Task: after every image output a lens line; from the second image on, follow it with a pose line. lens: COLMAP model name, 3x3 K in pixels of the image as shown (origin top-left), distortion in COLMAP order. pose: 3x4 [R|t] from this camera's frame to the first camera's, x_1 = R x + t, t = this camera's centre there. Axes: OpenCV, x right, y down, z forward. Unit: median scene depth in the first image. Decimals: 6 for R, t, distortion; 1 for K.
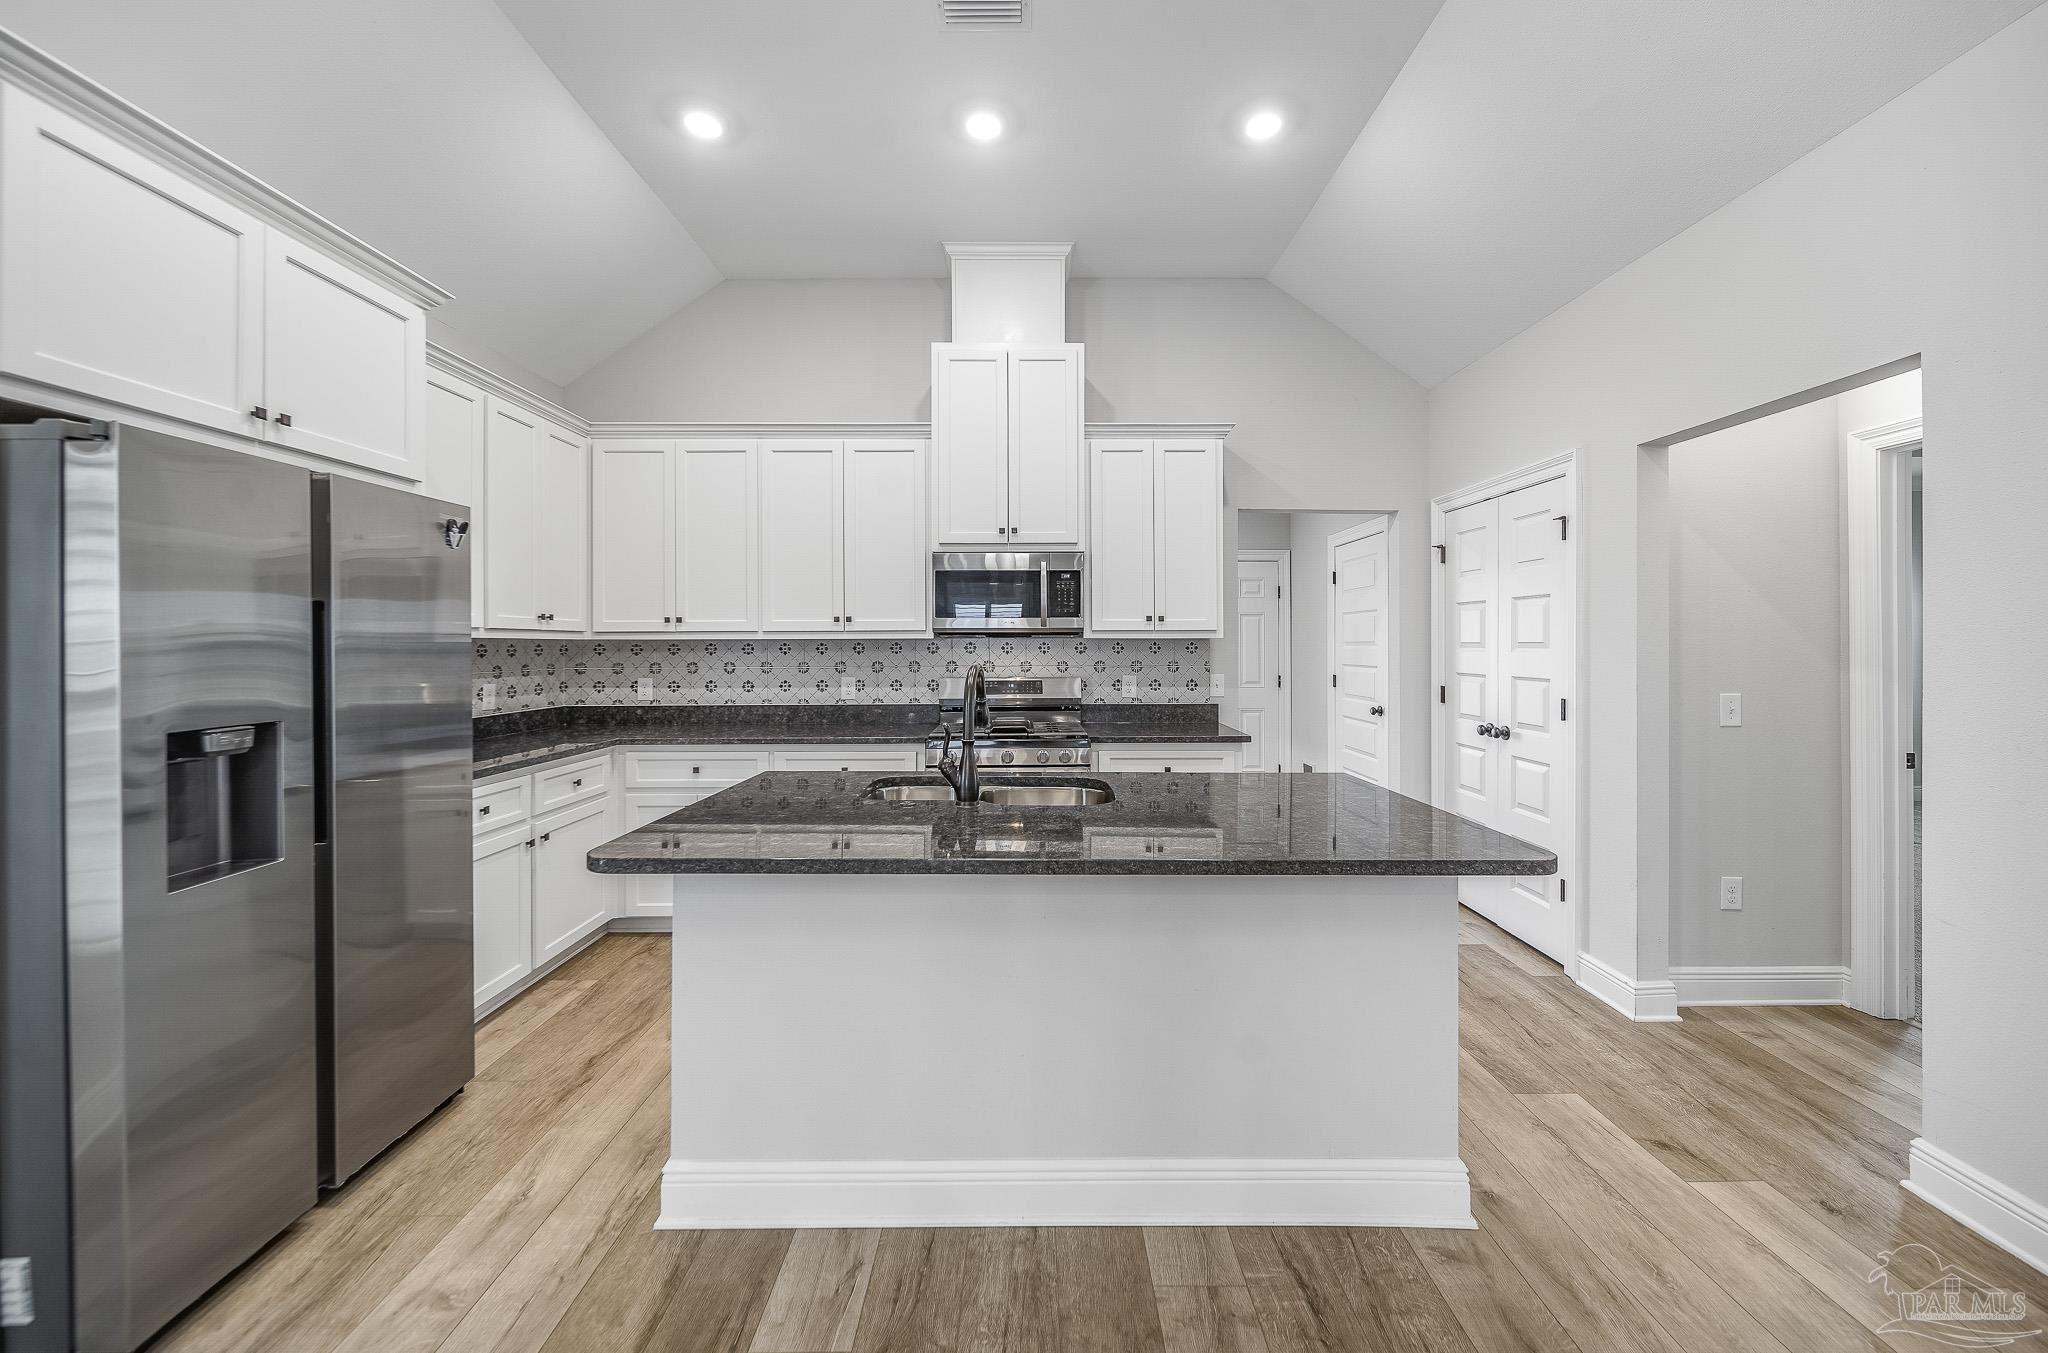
lens RADIAL K [[777.6, 0, 1026.0], [0, 777.6, 652.4], [0, 0, 1]] dist [0.000770, -0.000462]
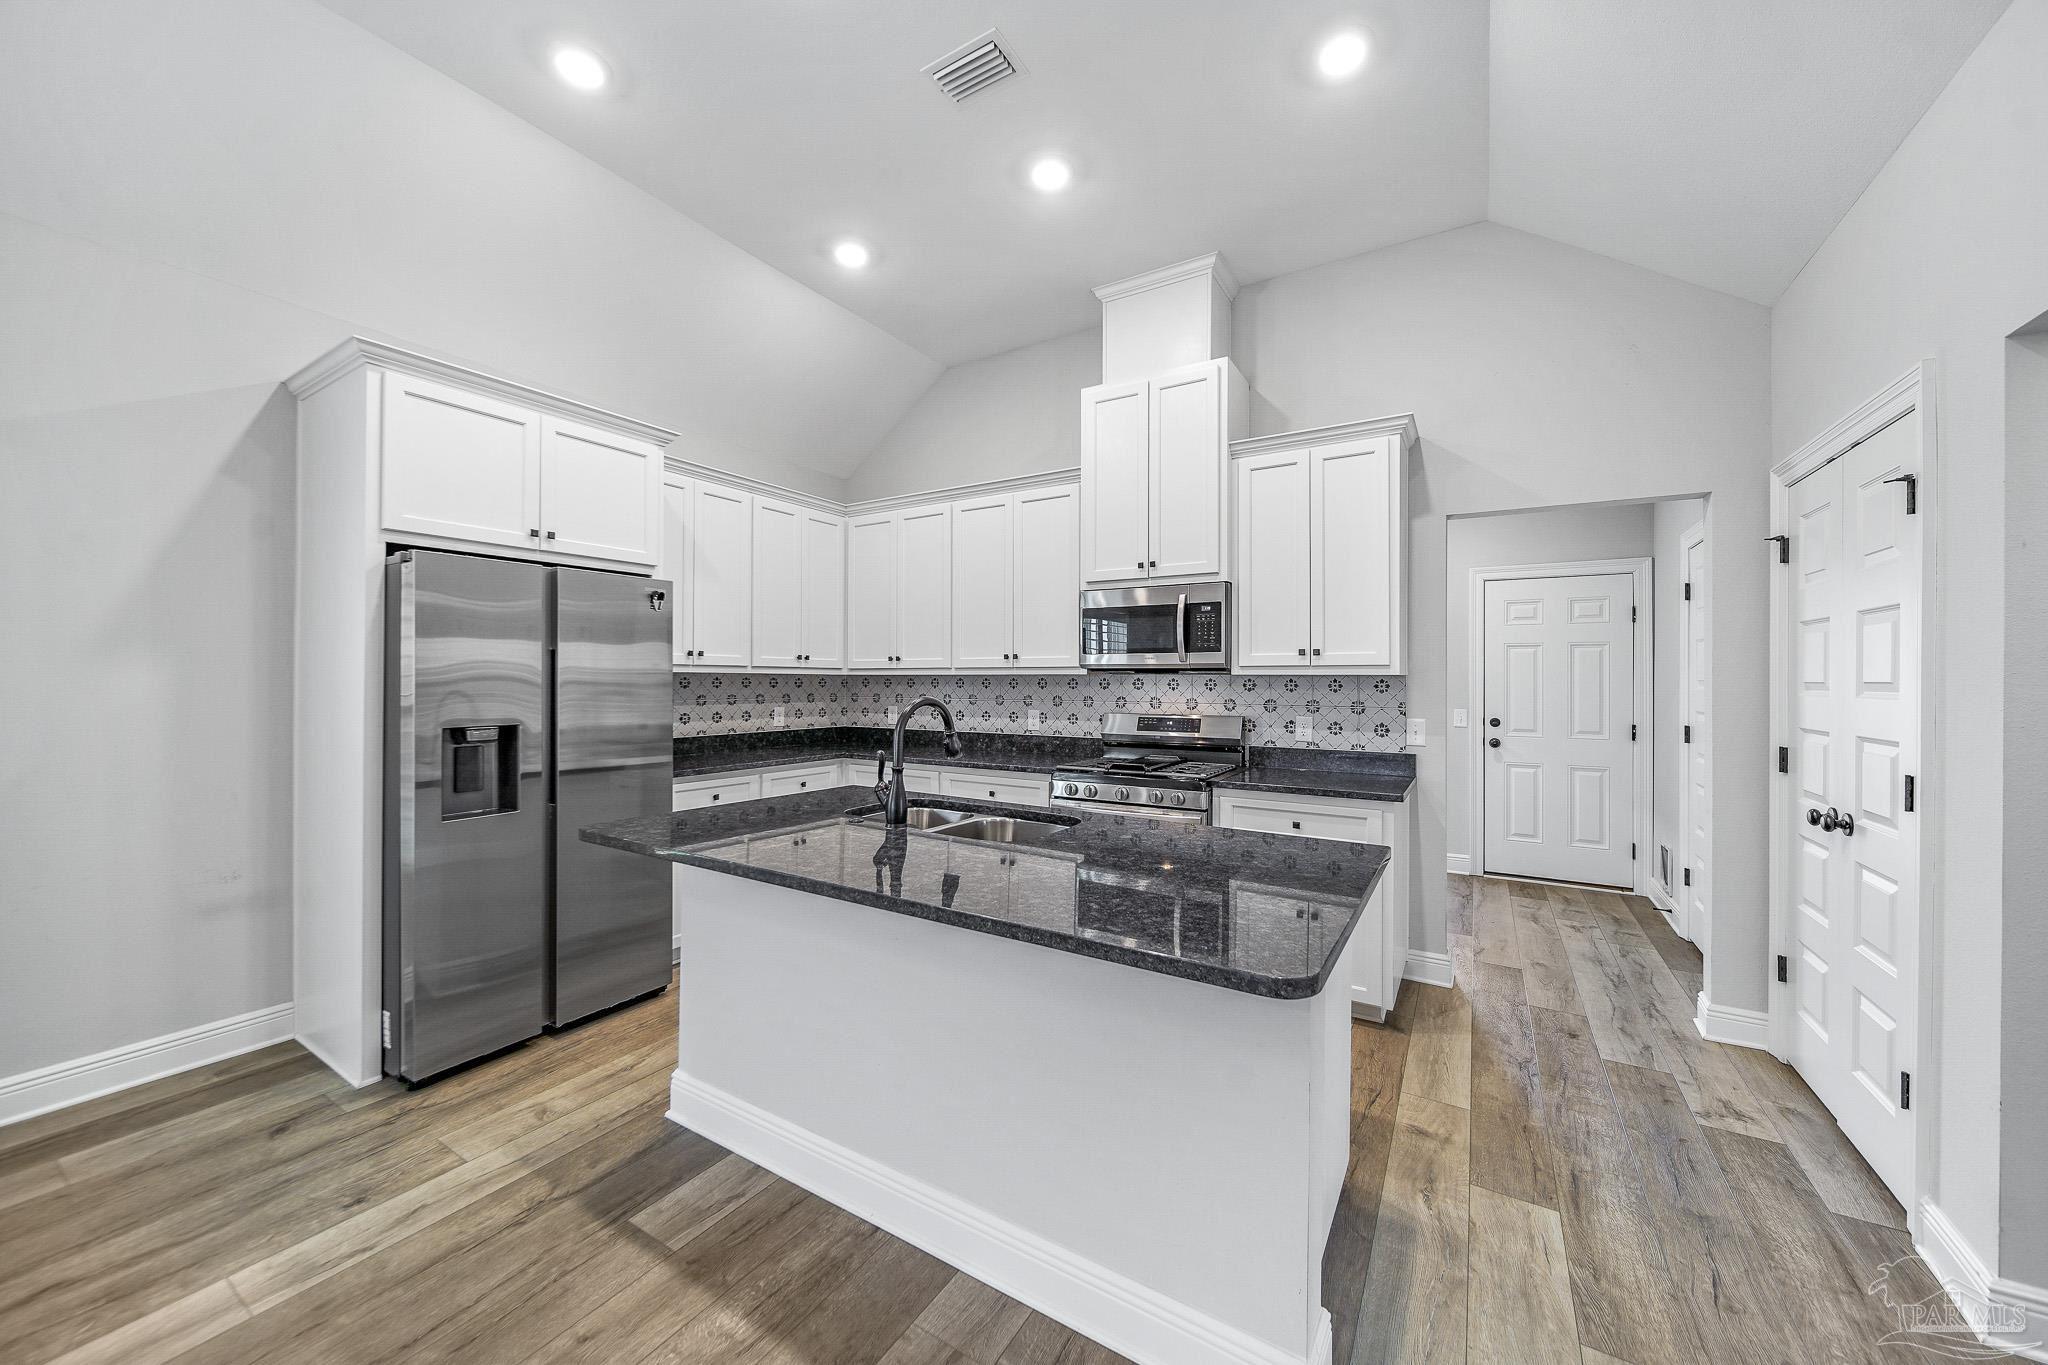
lens RADIAL K [[748.4, 0, 1017.2], [0, 748.4, 687.2], [0, 0, 1]] dist [0.001886, -0.000908]
pose [[0.846477, 0.011167, -0.532308, 0.343648], [-0.011510, 0.999930, 0.002674, -0.002603], [0.532301, 0.003863, 0.846547, 0.111853]]
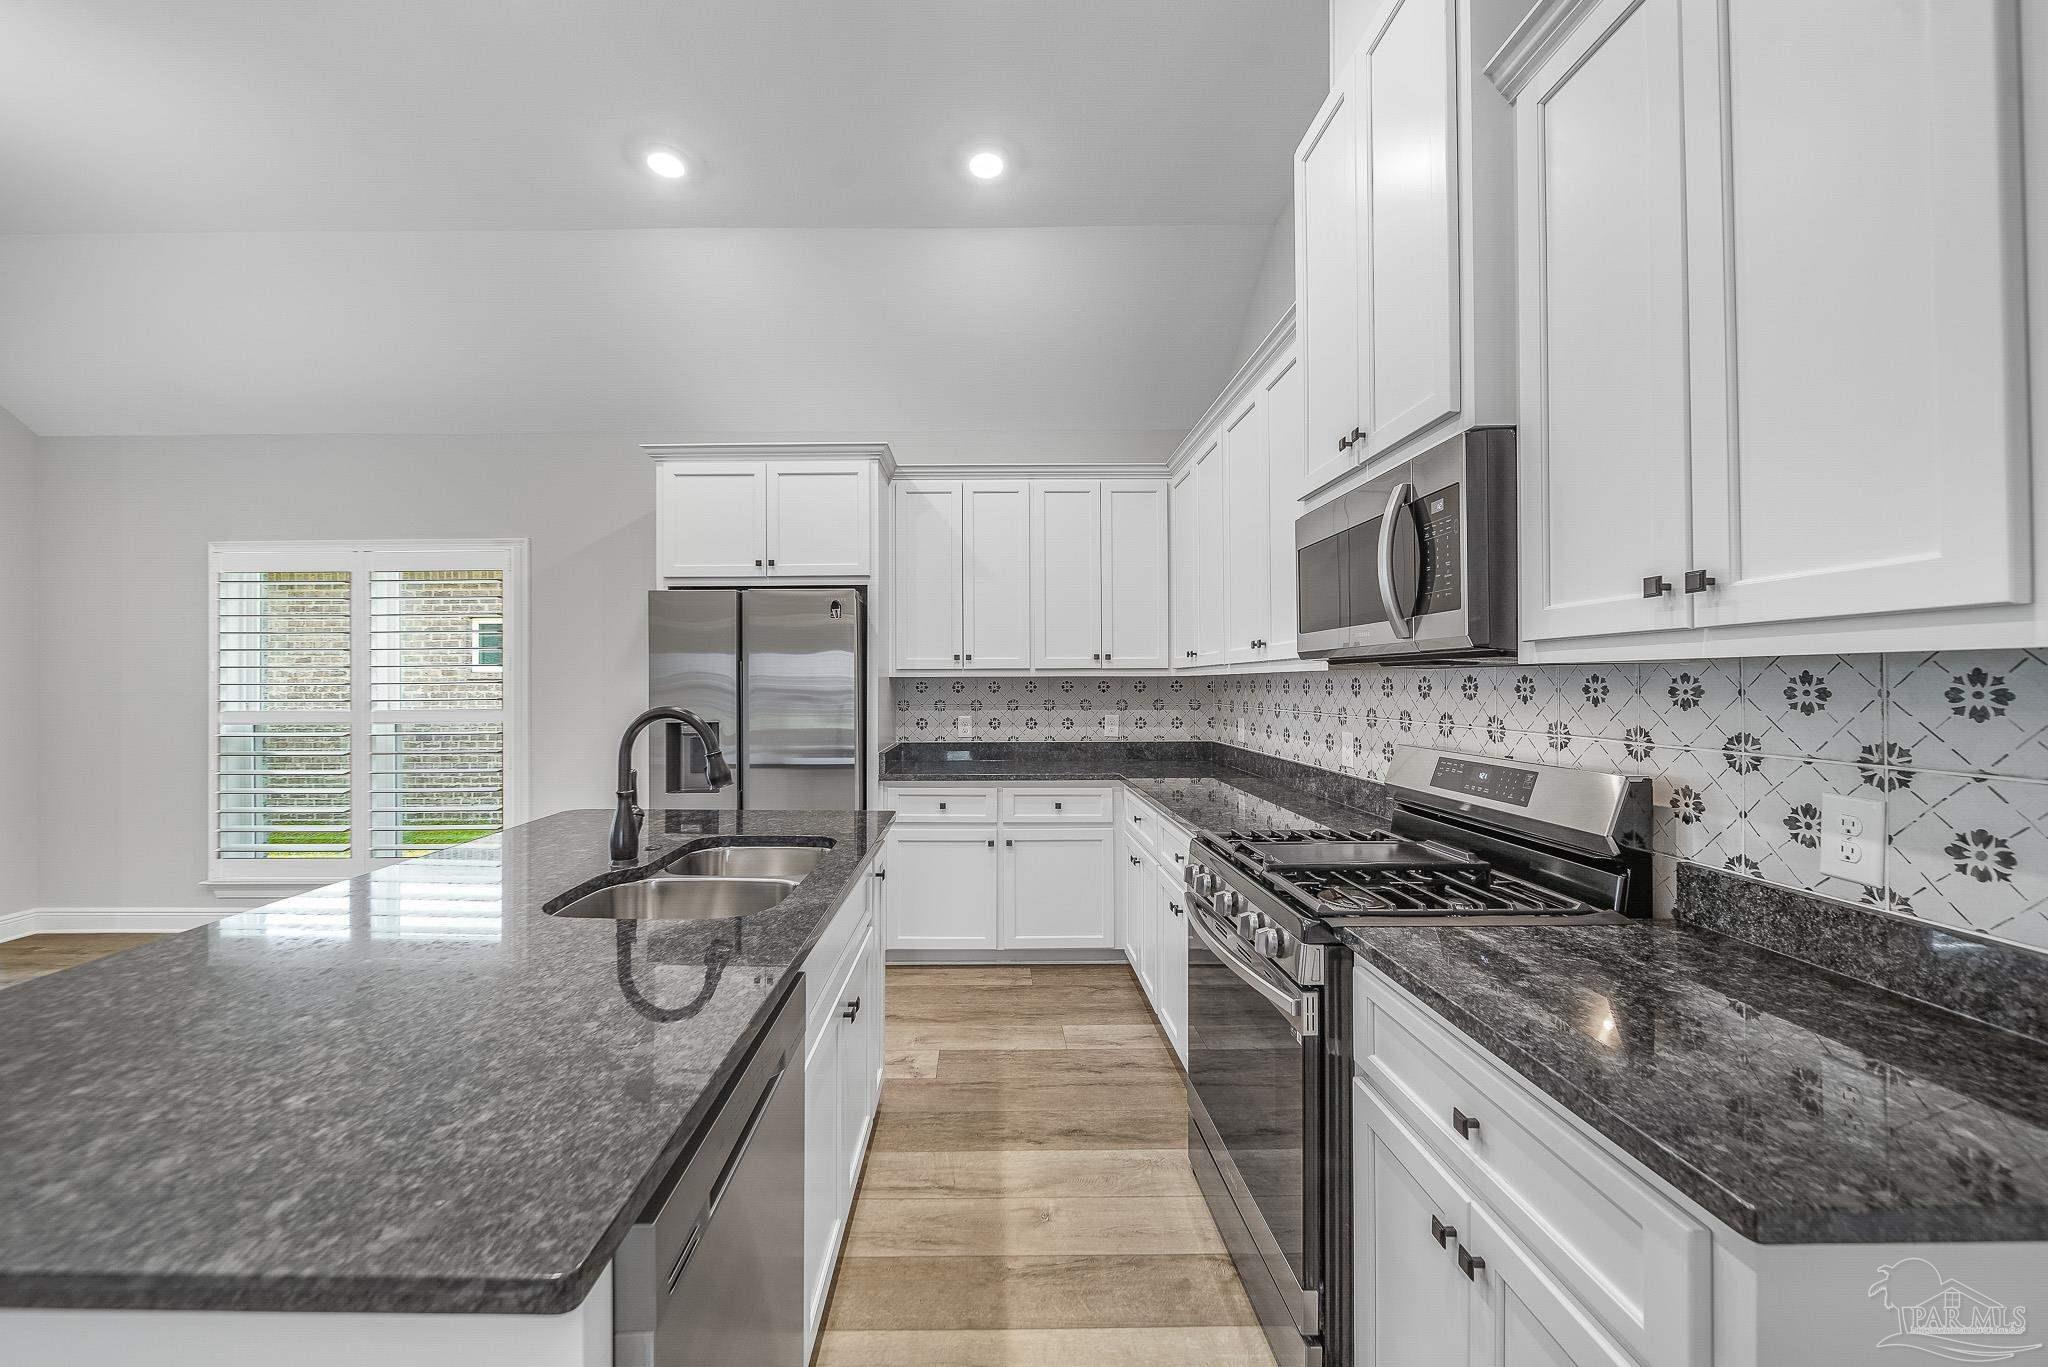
lens RADIAL K [[748.4, 0, 981.7], [0, 748.4, 681.3], [0, 0, 1]] dist [0.001886, -0.000908]
pose [[-0.004314, 0.000880, -0.999990, 0.431447], [-0.005278, 0.999986, 0.000902, -0.009652], [0.999977, 0.005282, -0.004309, 0.779669]]
